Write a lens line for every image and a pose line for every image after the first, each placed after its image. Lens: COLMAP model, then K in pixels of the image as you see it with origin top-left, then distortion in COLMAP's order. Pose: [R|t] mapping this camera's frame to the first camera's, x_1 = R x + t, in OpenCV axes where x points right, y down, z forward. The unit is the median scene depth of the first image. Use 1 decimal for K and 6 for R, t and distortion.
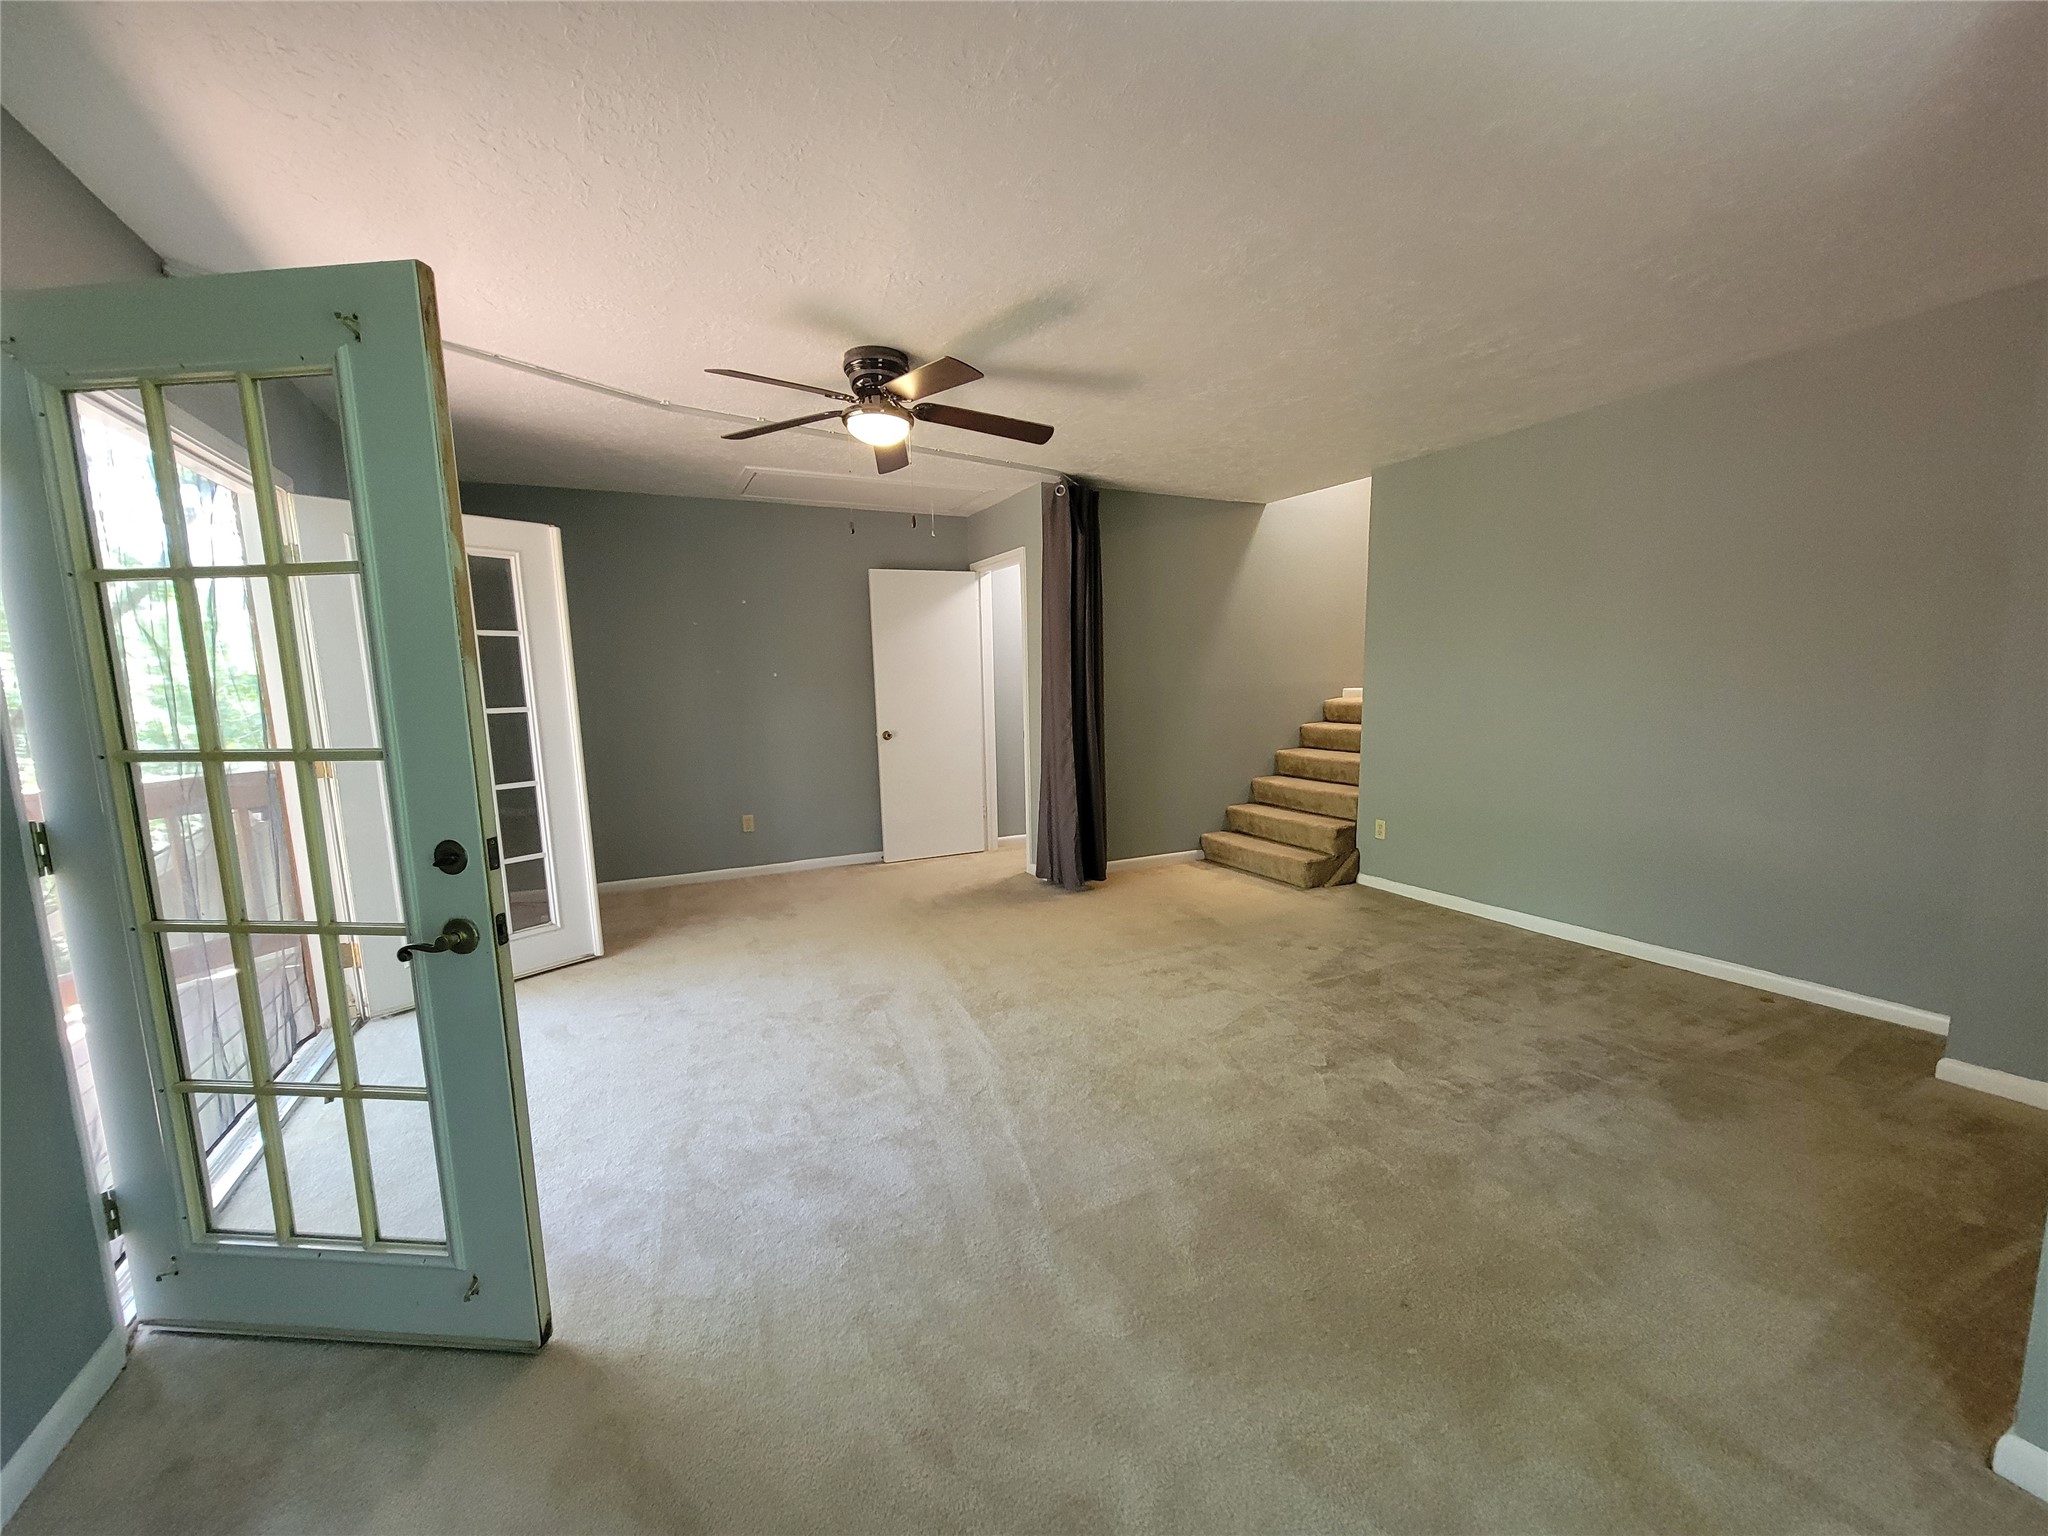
lens RADIAL K [[838.2, 0, 1029.8], [0, 838.2, 787.7], [0, 0, 1]] dist [-0.001987, 0.002222]
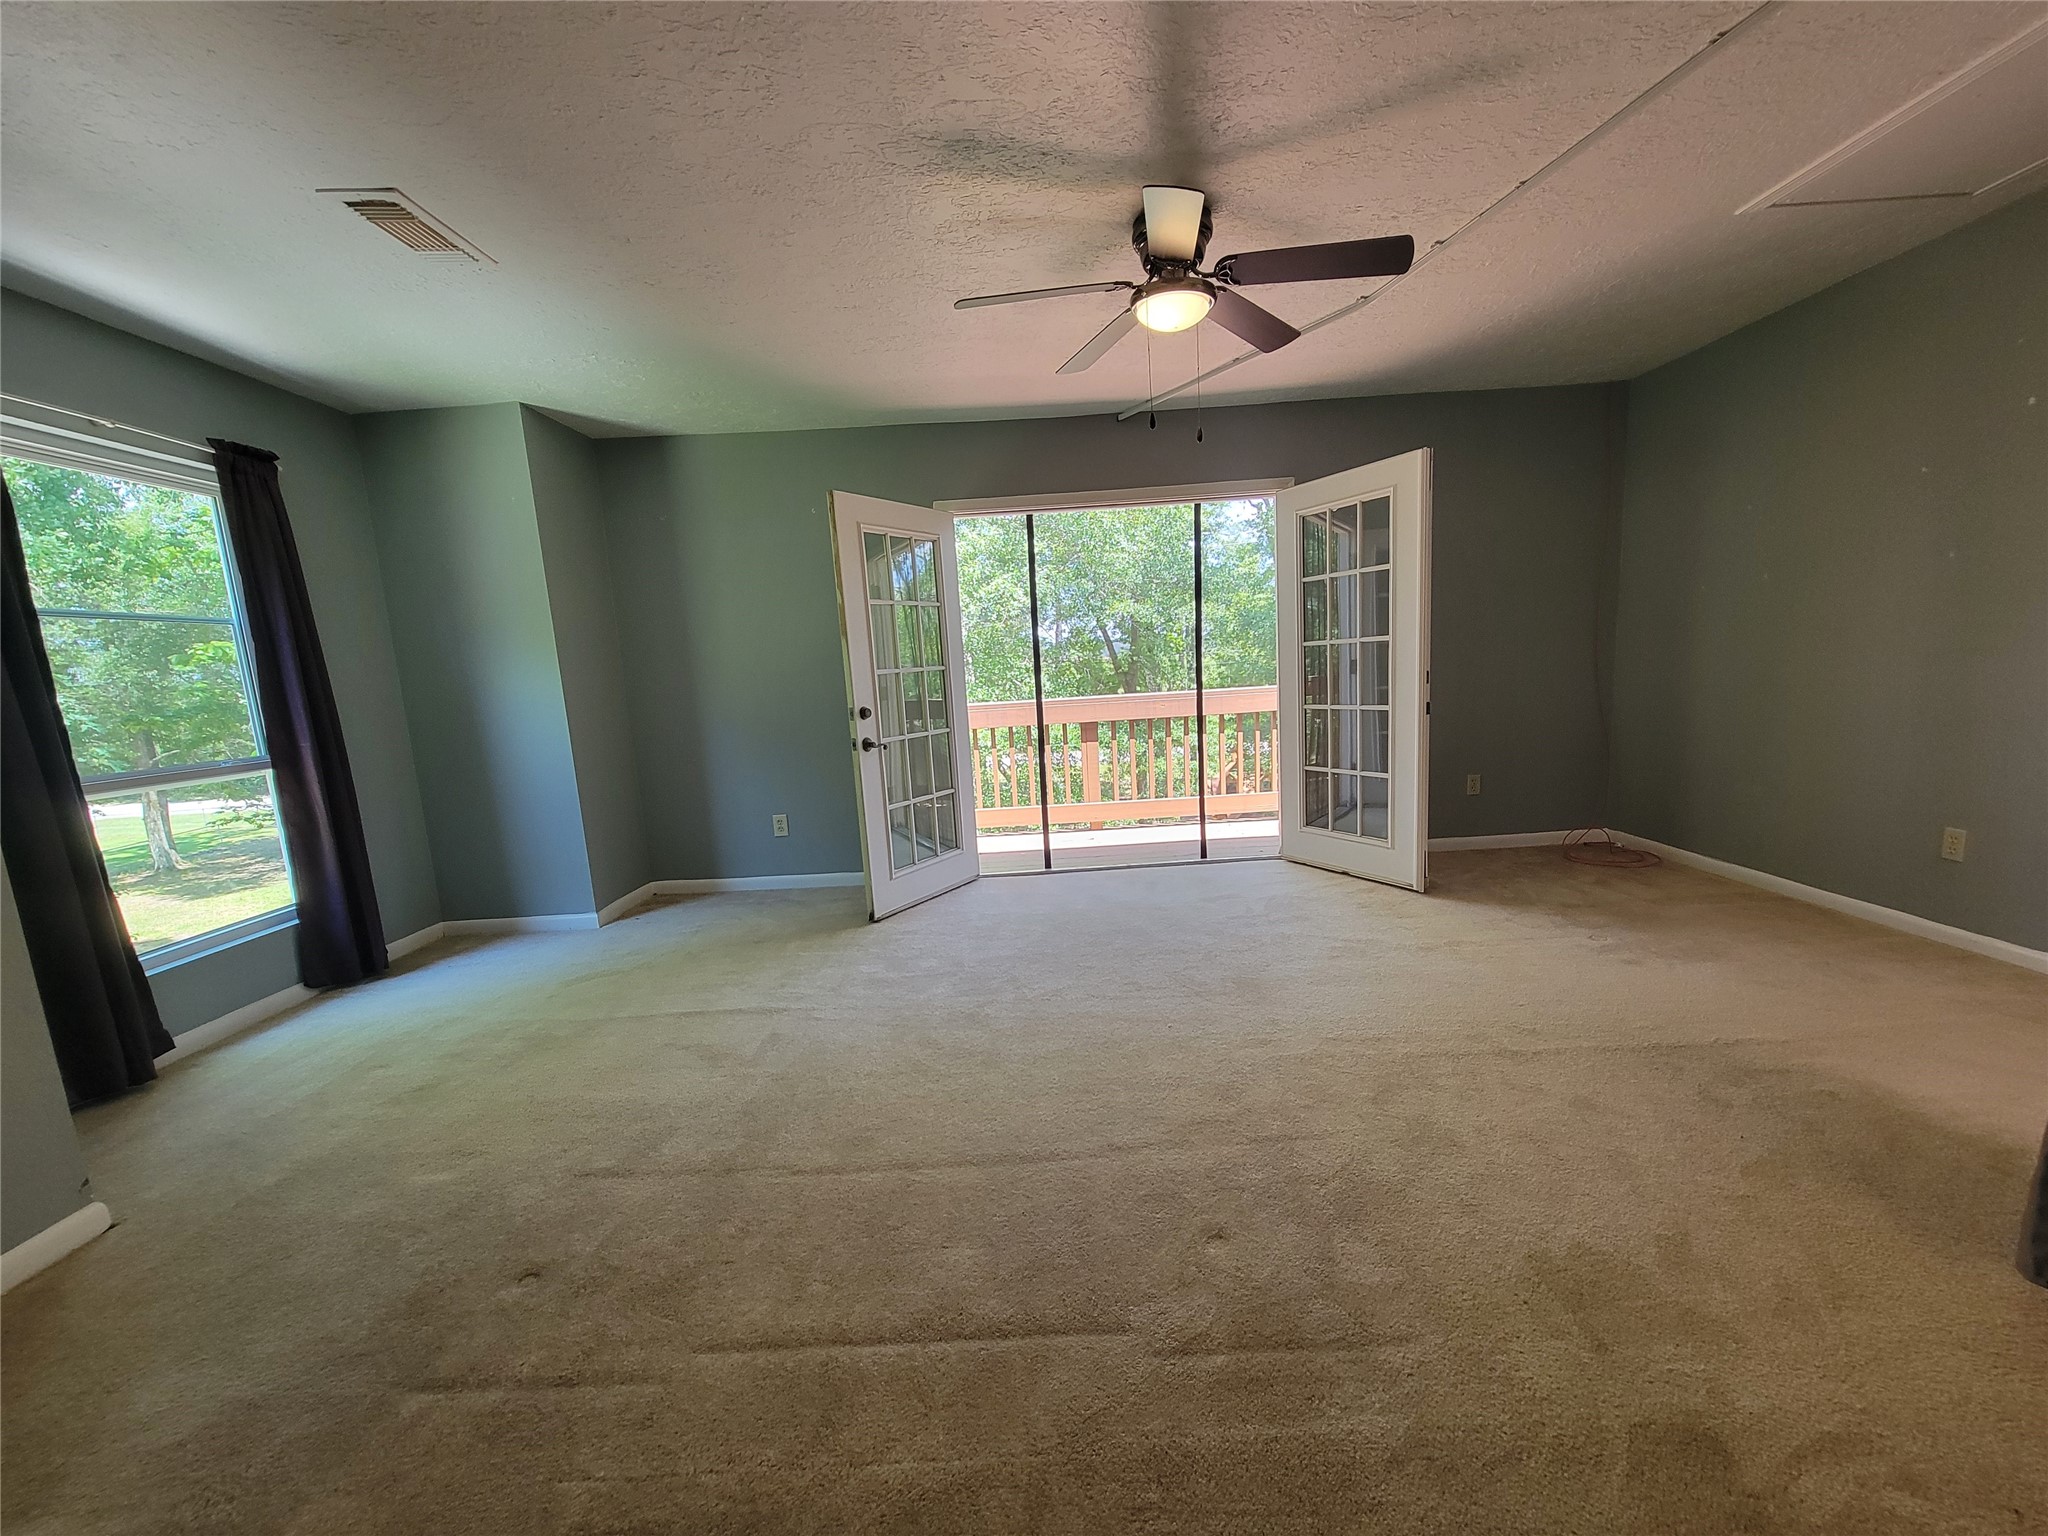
lens RADIAL K [[838.2, 0, 1032.7], [0, 838.2, 790.4], [0, 0, 1]] dist [-0.001987, 0.002222]
pose [[-0.436178, 0.178949, -0.881888, 0.580636], [-0.050073, 0.973682, 0.222342, -0.120684], [0.898466, 0.141139, -0.415738, 1.080667]]
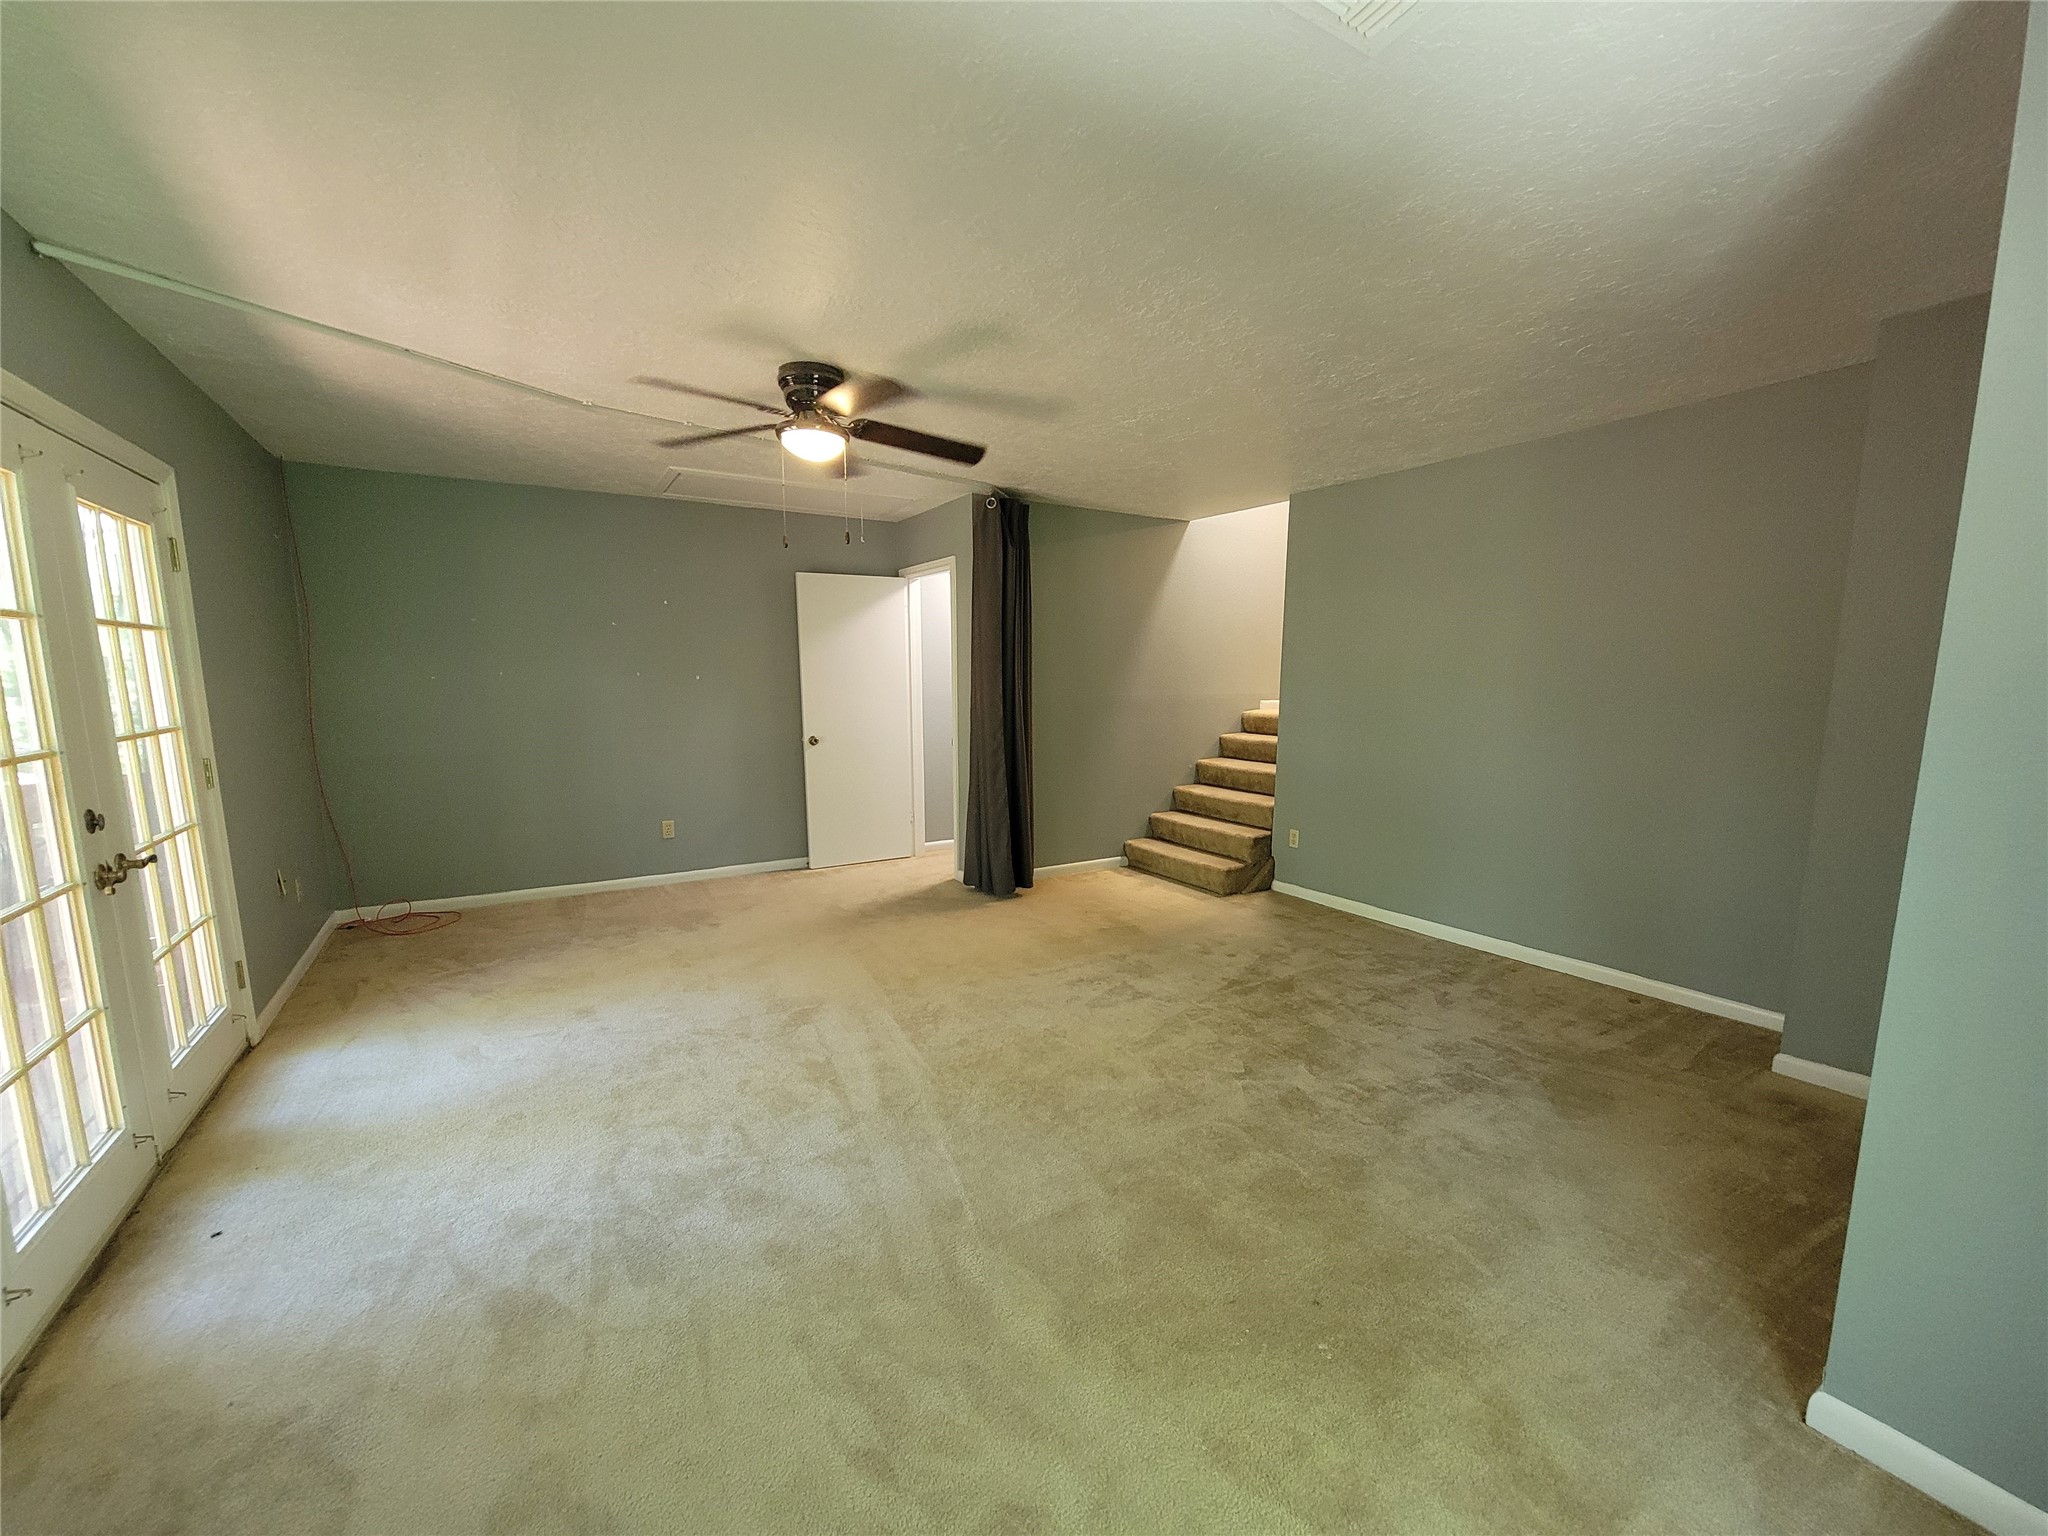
lens RADIAL K [[838.2, 0, 1029.8], [0, 838.2, 789.8], [0, 0, 1]] dist [-0.001987, 0.002222]
pose [[0.995695, 0.007152, 0.092410, -0.010954], [-0.007839, 0.999944, 0.007076, -0.021803], [-0.092355, -0.007770, 0.995696, -0.015553]]
